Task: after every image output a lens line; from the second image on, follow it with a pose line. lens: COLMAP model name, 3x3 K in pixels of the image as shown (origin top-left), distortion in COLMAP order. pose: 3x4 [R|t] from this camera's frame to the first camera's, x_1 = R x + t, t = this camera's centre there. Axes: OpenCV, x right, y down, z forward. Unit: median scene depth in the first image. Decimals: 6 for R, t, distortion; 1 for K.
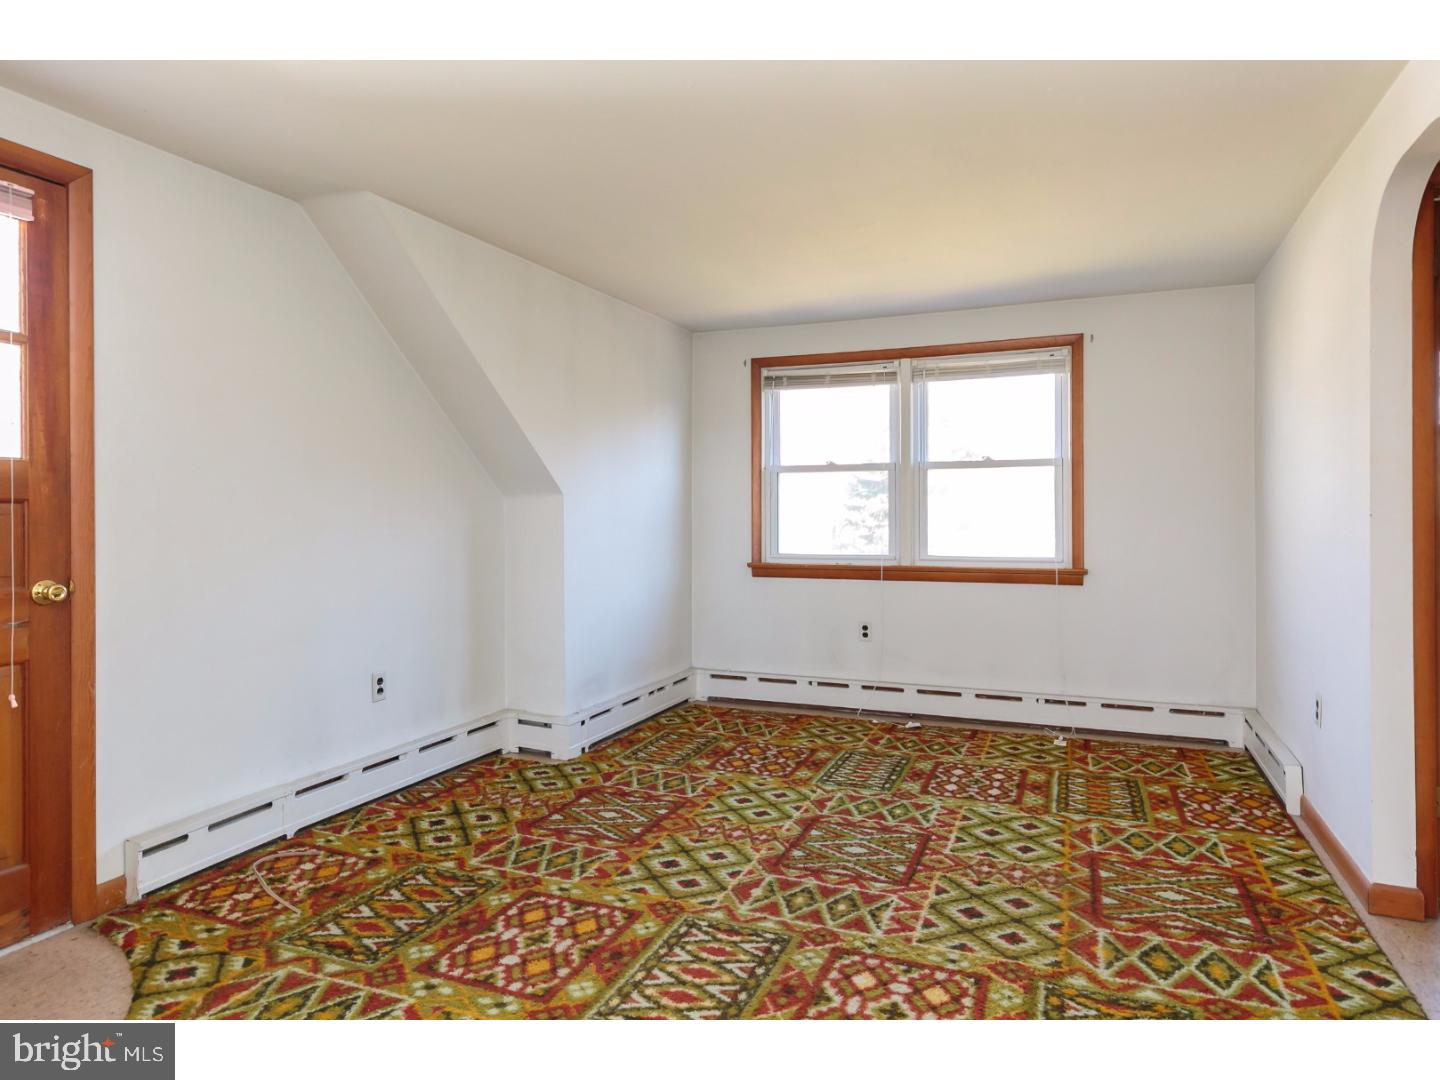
lens RADIAL K [[851.7, 0, 723.6], [0, 851.7, 516.2], [0, 0, 1]] dist [-0.001529, 0.001080]
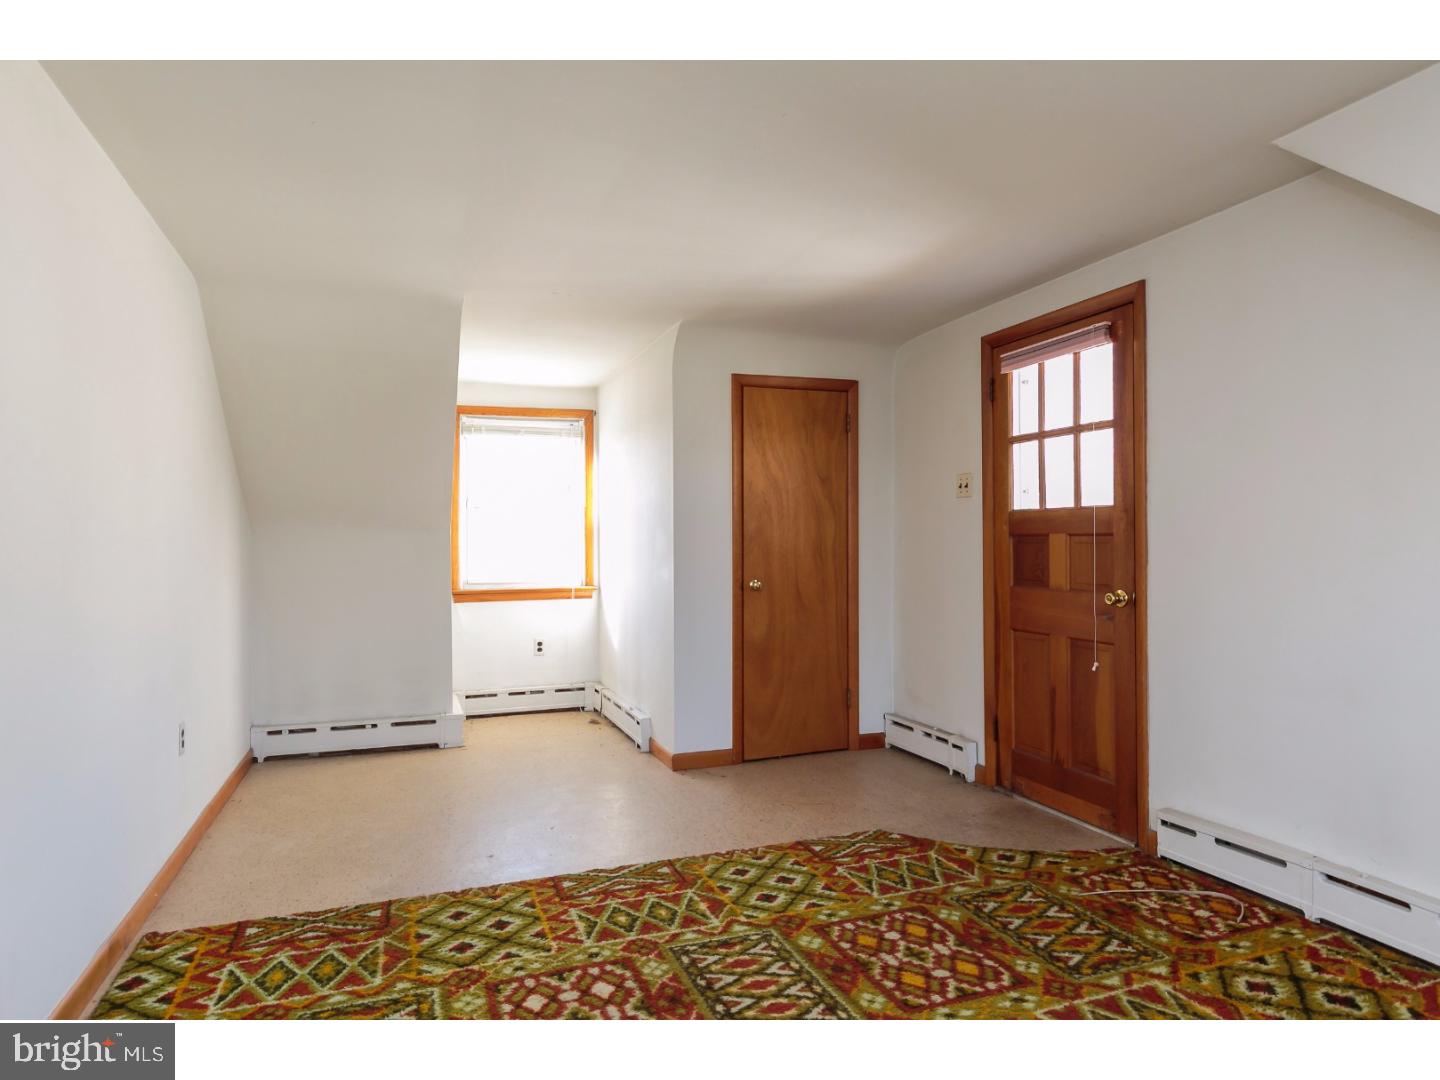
lens RADIAL K [[851.7, 0, 720.2], [0, 851.7, 539.8], [0, 0, 1]] dist [-0.001529, 0.001080]
pose [[-0.736736, 0.001386, -0.676179, 0.674944], [0.010926, 0.999892, -0.009855, -0.002206], [0.676092, -0.014648, -0.736672, 1.648076]]
